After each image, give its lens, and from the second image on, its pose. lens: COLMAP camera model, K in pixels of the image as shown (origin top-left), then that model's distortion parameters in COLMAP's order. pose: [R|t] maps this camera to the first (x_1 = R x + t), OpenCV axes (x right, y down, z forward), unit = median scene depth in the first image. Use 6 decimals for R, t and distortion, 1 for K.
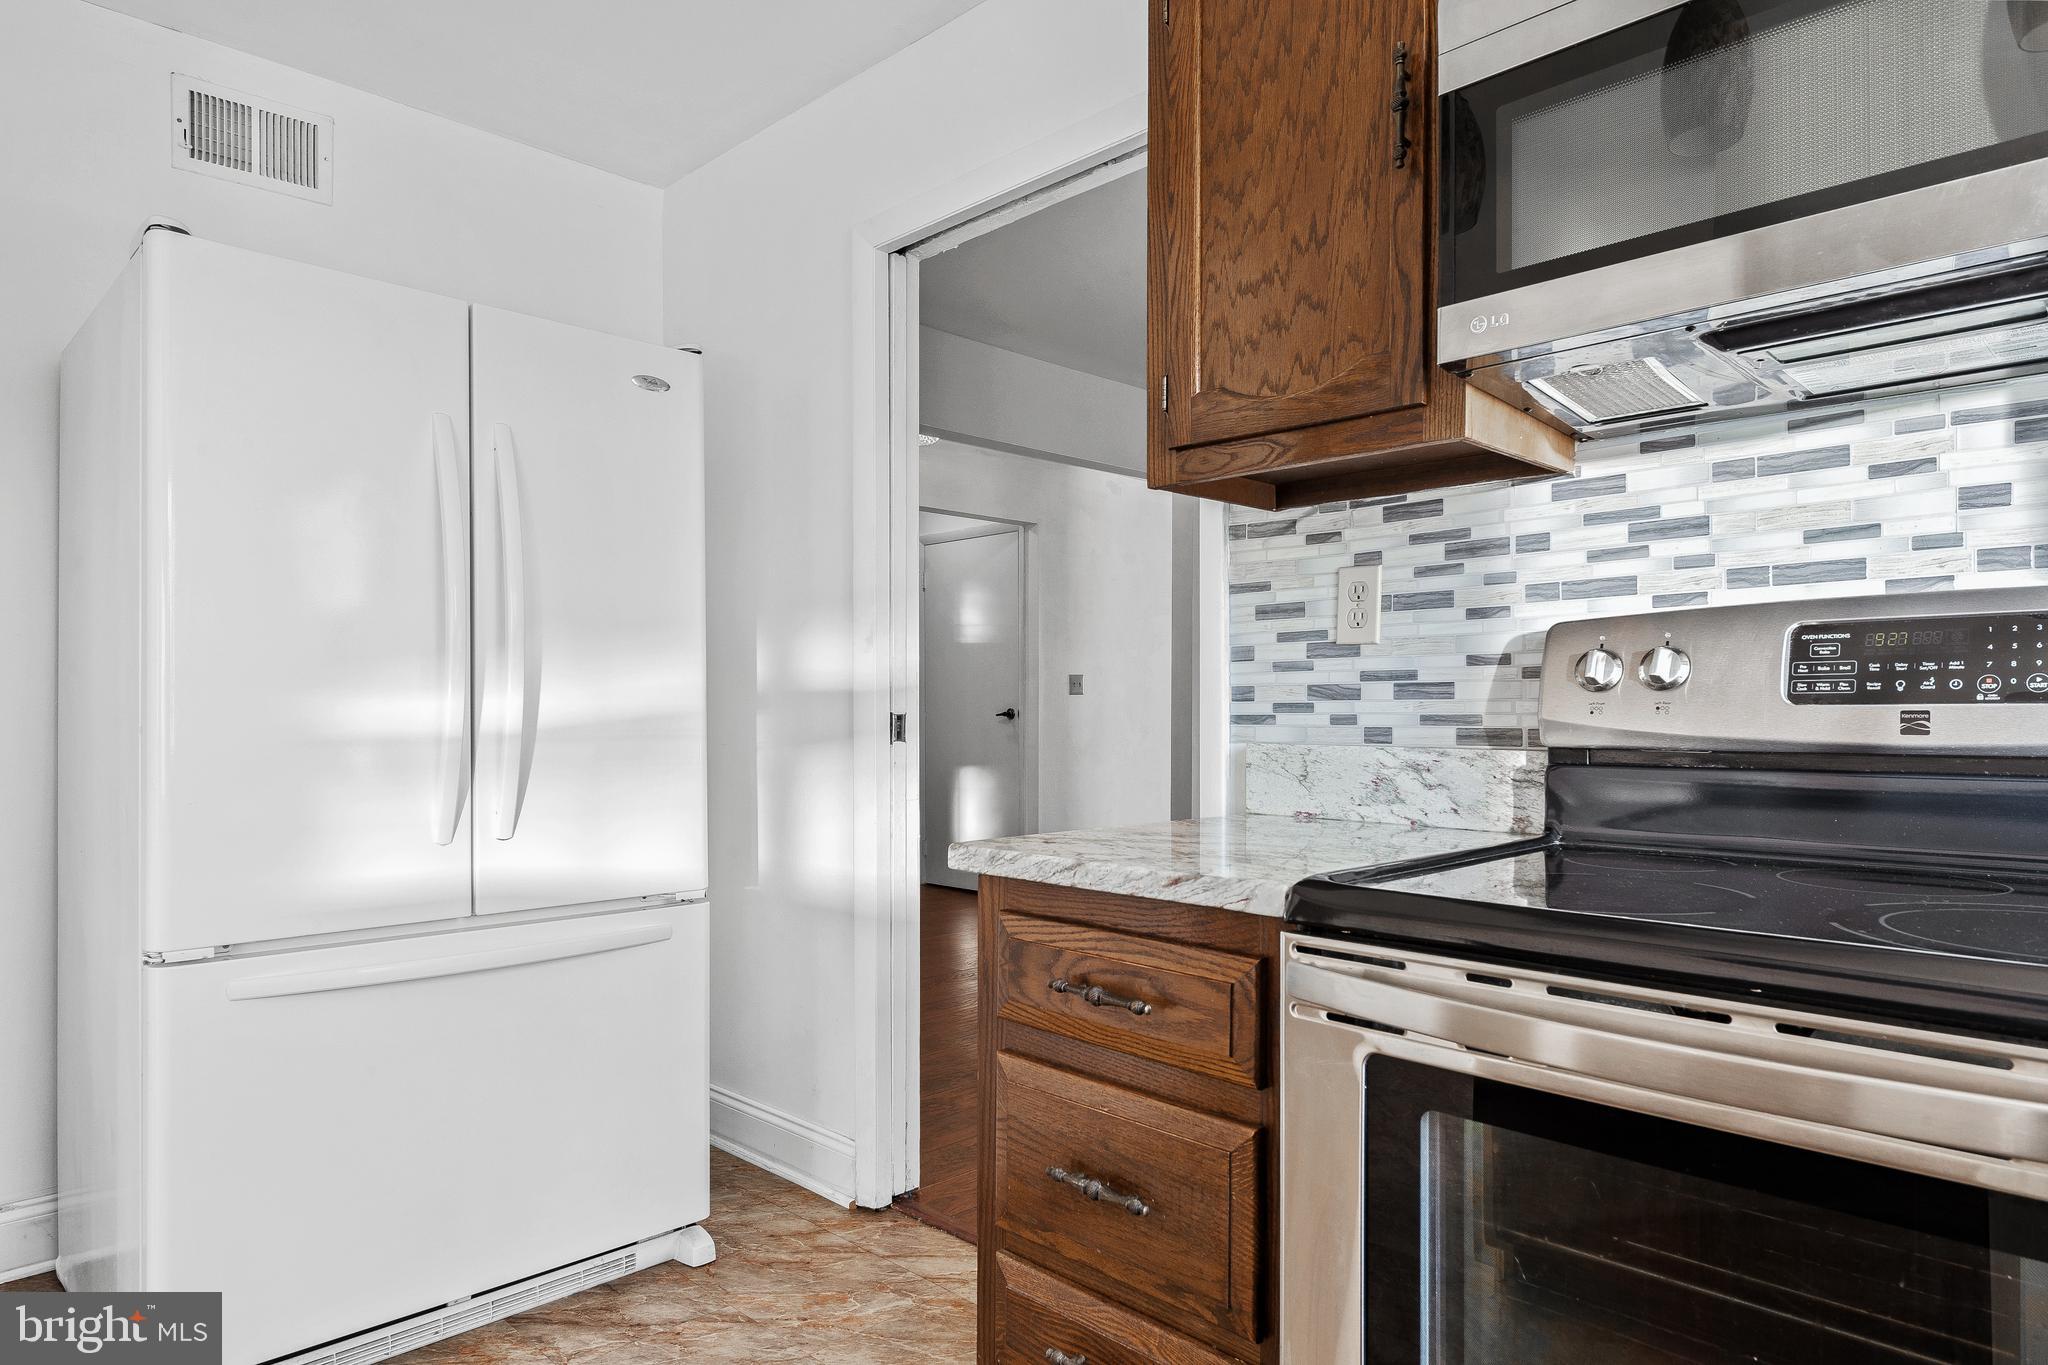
lens RADIAL K [[1231.1, 0, 1021.2], [0, 1231.1, 714.3], [0, 0, 1]] dist [0.005919, -0.005072]
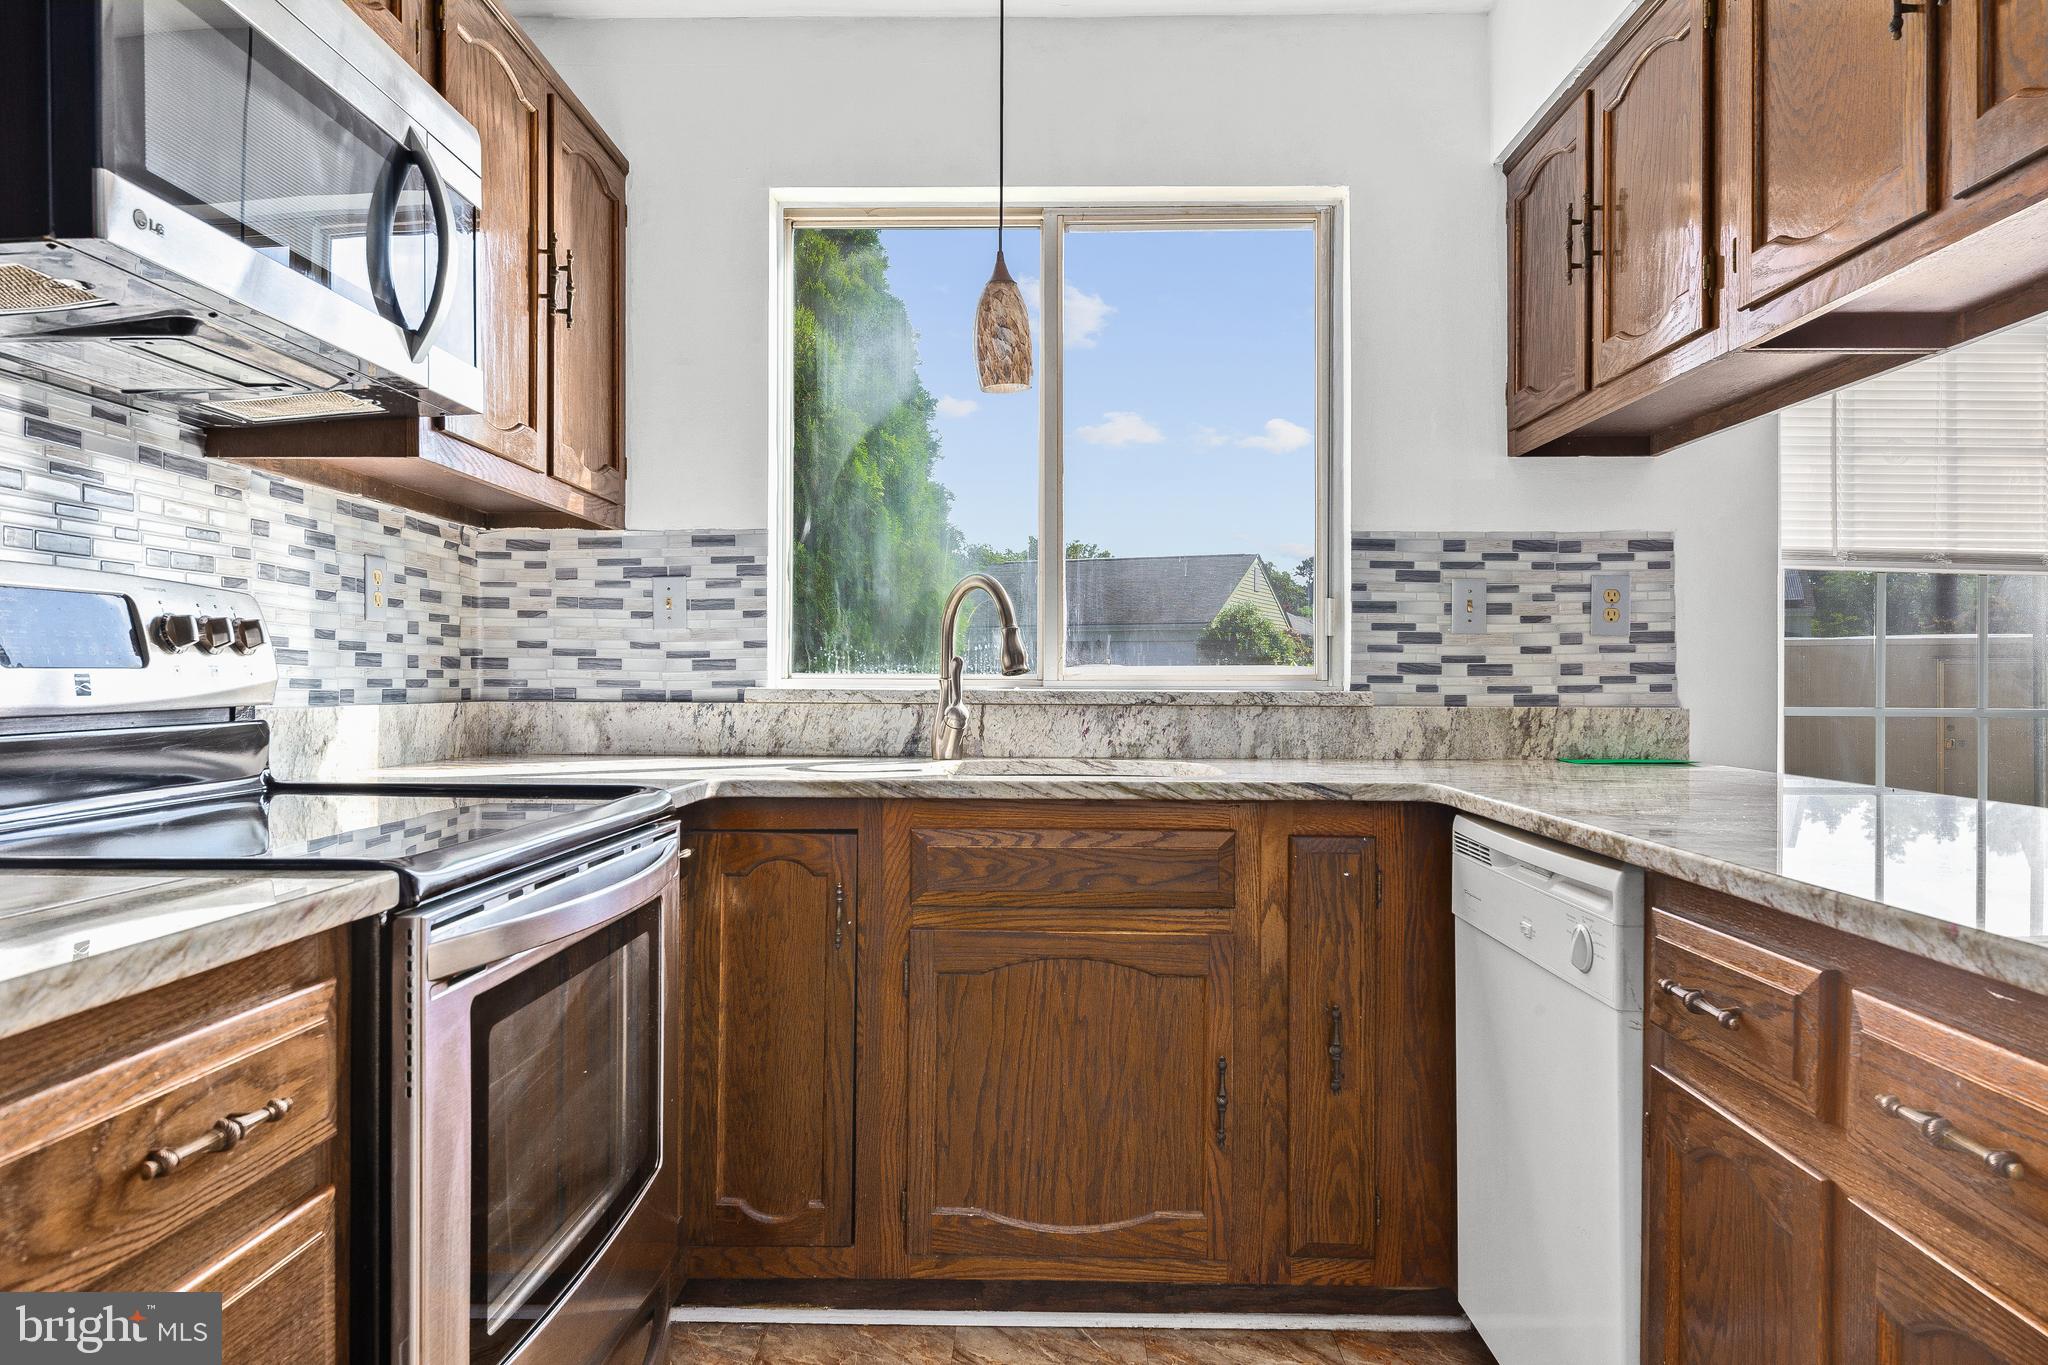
lens RADIAL K [[1333.9, 0, 1022.3], [0, 1333.9, 672.7], [0, 0, 1]] dist [0.002996, -0.005042]
pose [[-0.699521, 0.003004, 0.714605, -0.528134], [0.002353, 0.999995, -0.001900, 0.000671], [-0.714608, 0.000352, -0.699525, 0.908376]]
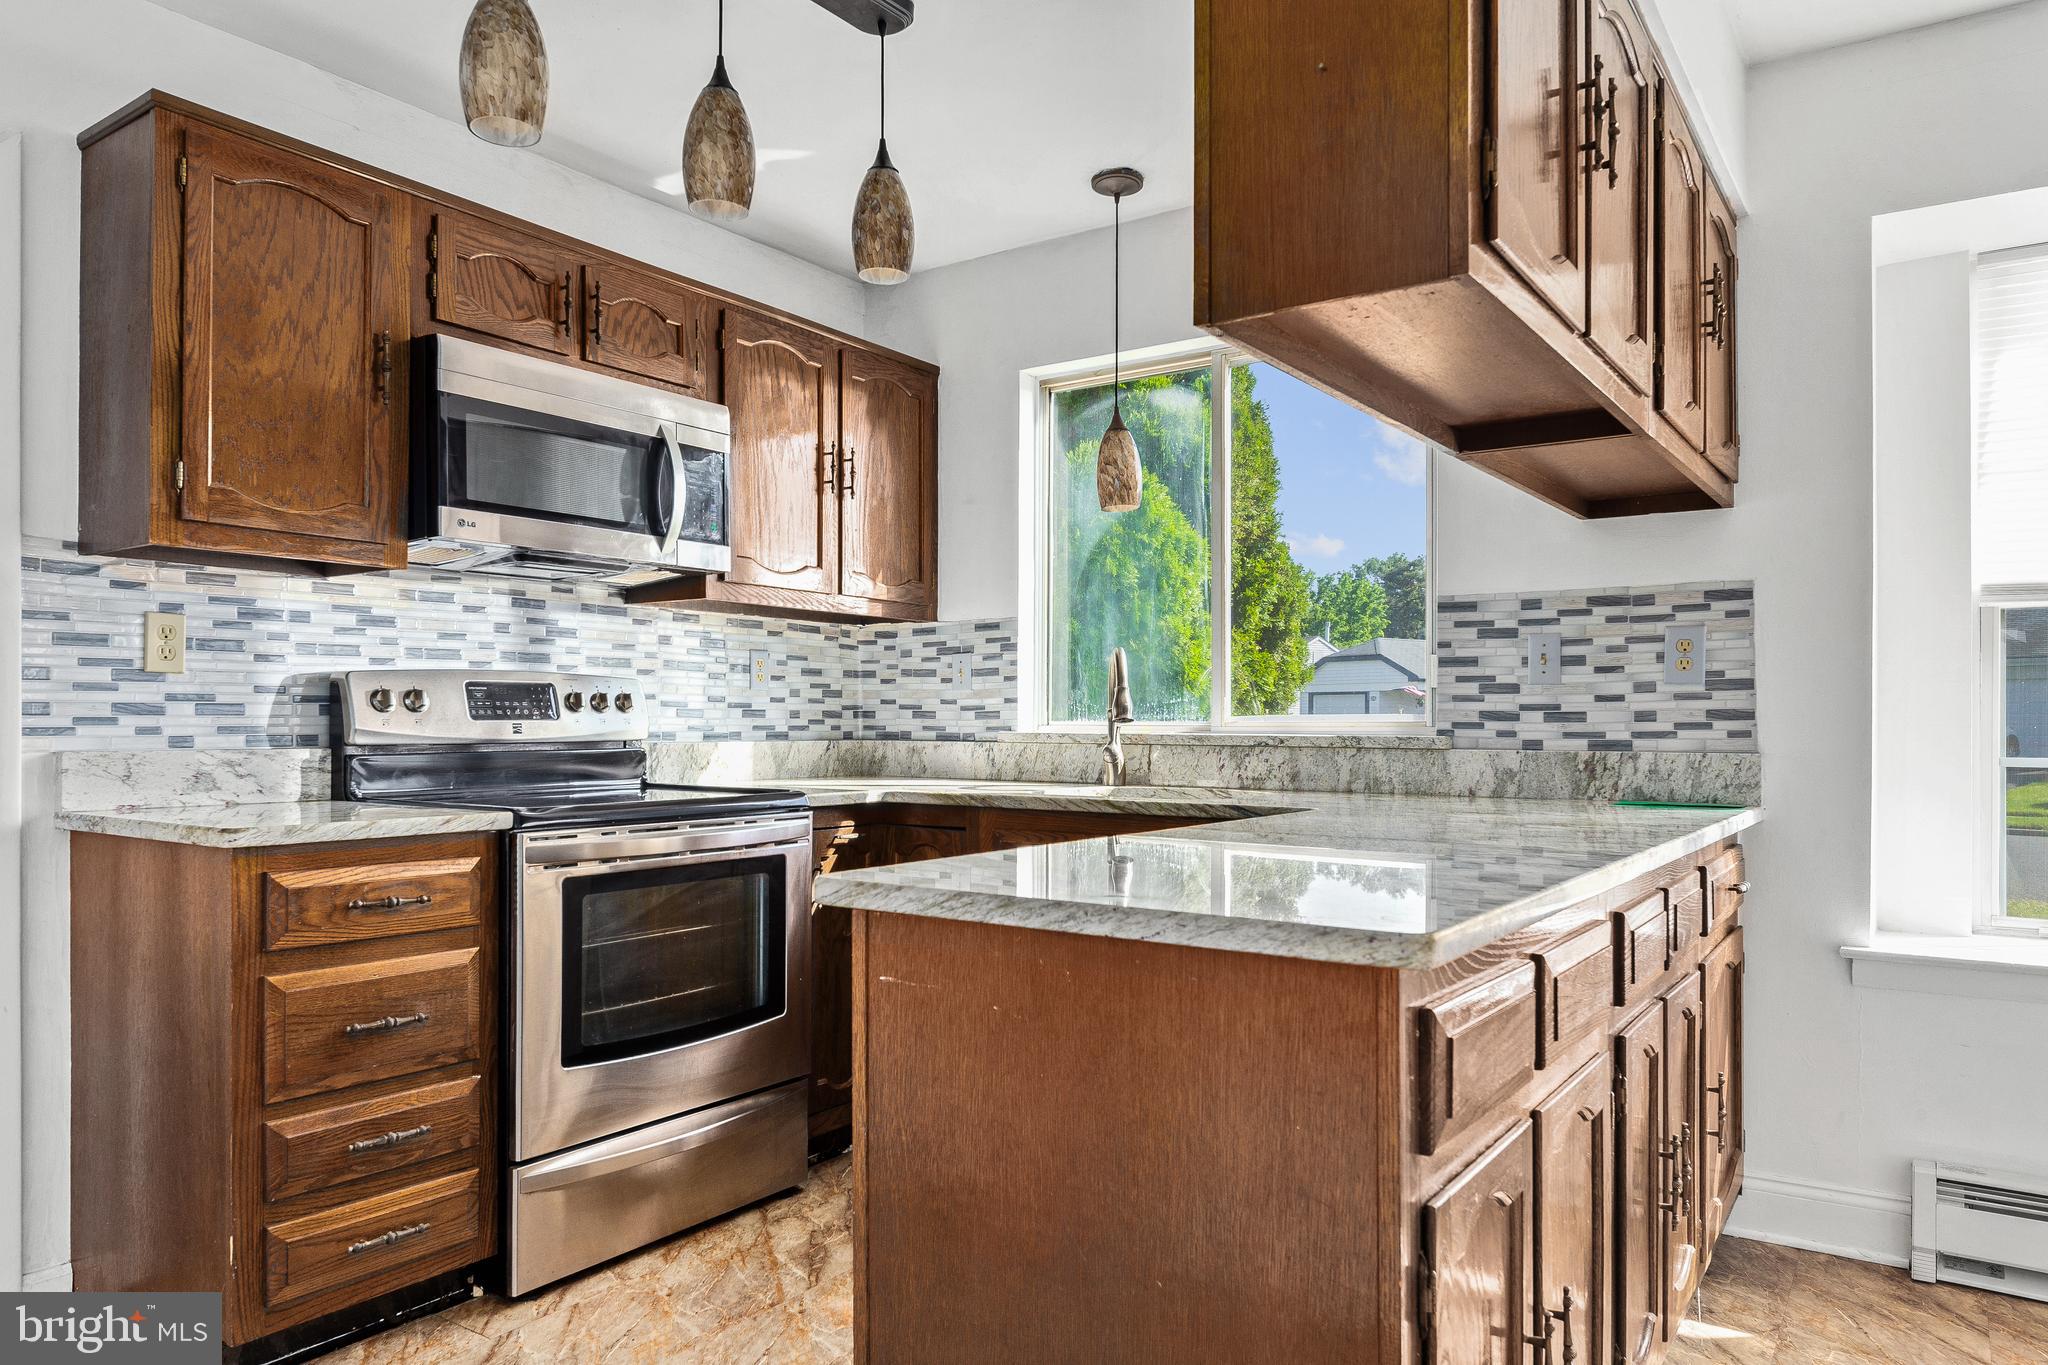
lens RADIAL K [[1337.9, 0, 1025.5], [0, 1337.9, 716.3], [0, 0, 1]] dist [0.007115, -0.019556]
pose [[-0.185008, 0.005135, 0.982724, -1.380326], [0.004219, 0.999981, -0.004431, -0.000441], [-0.982728, 0.003326, -0.185026, 0.392920]]
